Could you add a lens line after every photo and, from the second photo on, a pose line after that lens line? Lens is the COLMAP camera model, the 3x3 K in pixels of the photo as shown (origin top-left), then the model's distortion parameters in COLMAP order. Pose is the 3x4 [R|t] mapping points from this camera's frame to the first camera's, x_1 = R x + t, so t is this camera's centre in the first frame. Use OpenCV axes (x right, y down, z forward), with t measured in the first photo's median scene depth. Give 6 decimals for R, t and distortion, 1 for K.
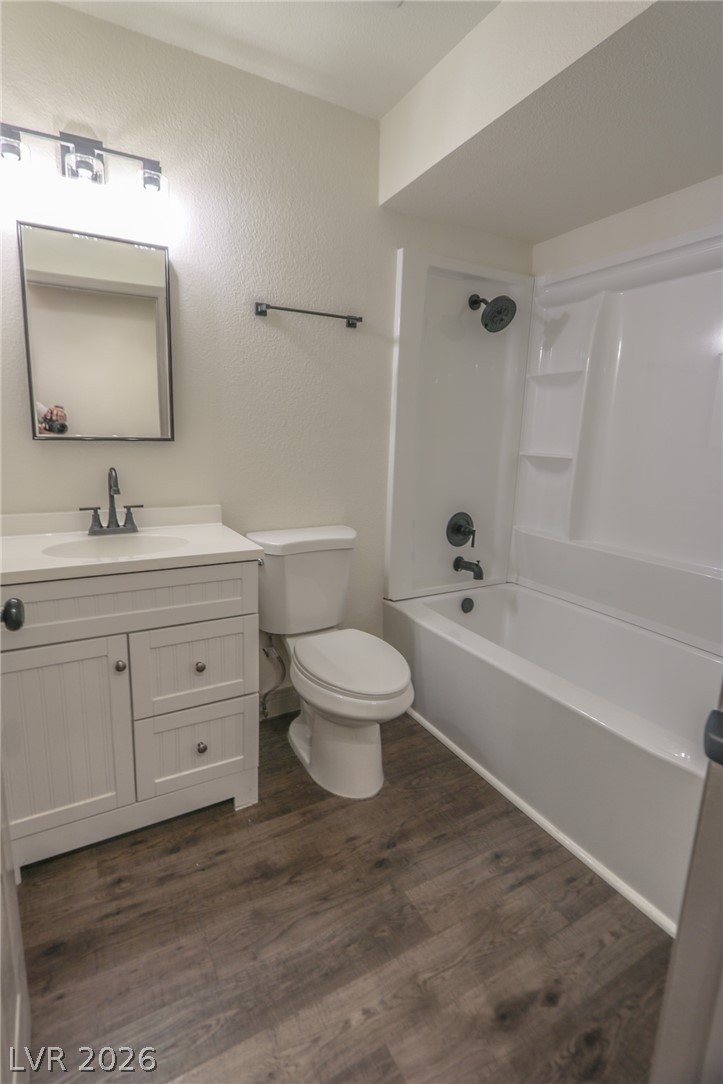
lens RADIAL K [[499.6, 0, 328.9], [0, 499.6, 518.4], [0, 0, 1]] dist [-0.015749, 0.002135]
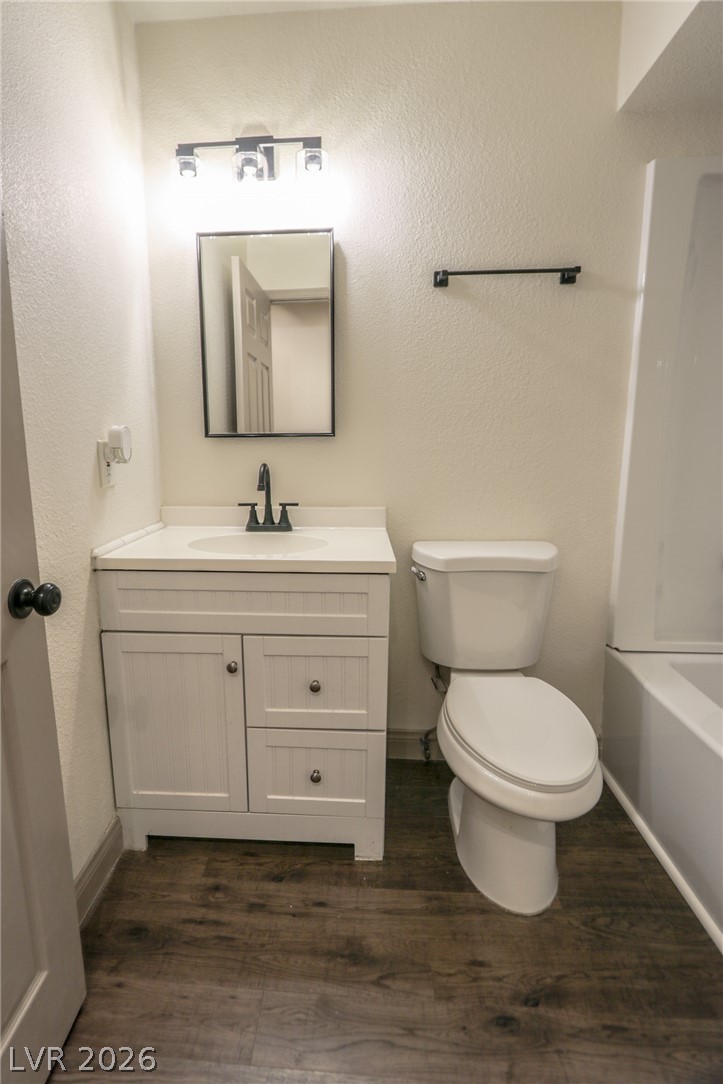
lens RADIAL K [[499.6, 0, 325.1], [0, 499.6, 519.8], [0, 0, 1]] dist [-0.015749, 0.002135]
pose [[0.852202, 0.055876, -0.520221, 0.168197], [-0.063059, 0.998002, 0.003892, -0.002375], [0.519399, 0.029488, 0.854023, 0.199411]]
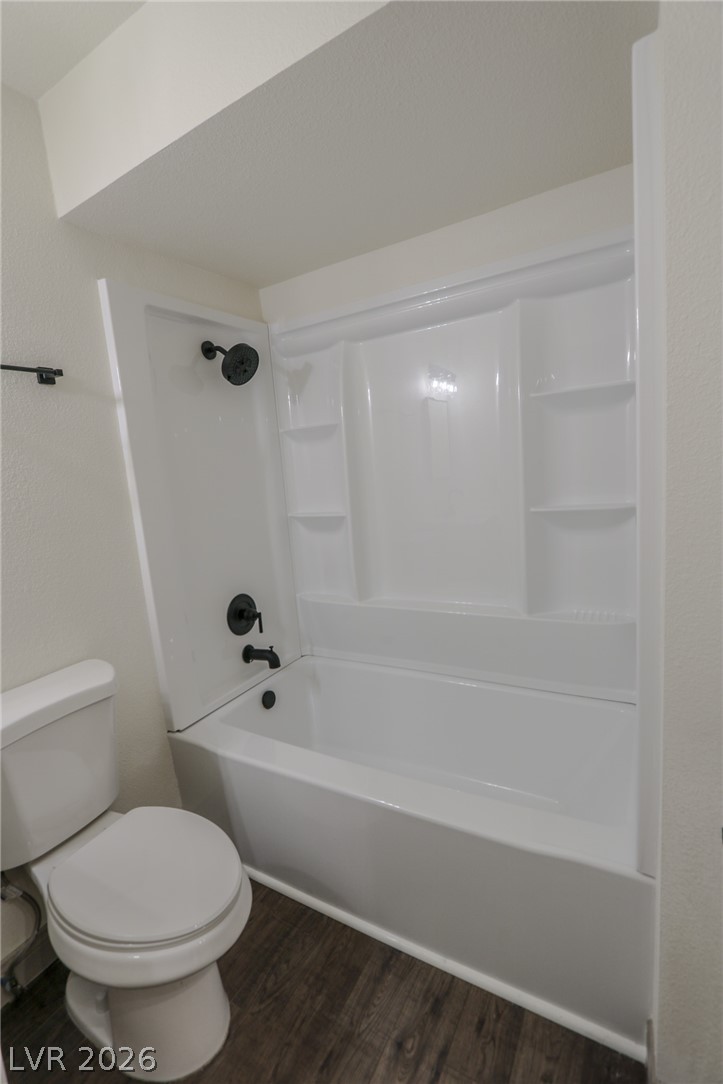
lens RADIAL K [[499.6, 0, 352.2], [0, 499.6, 541.4], [0, 0, 1]] dist [-0.015749, 0.002135]
pose [[0.842147, -0.175537, 0.509877, 0.013569], [0.195469, 0.980599, 0.014745, -0.107864], [-0.502573, 0.087248, 0.860121, 0.237867]]
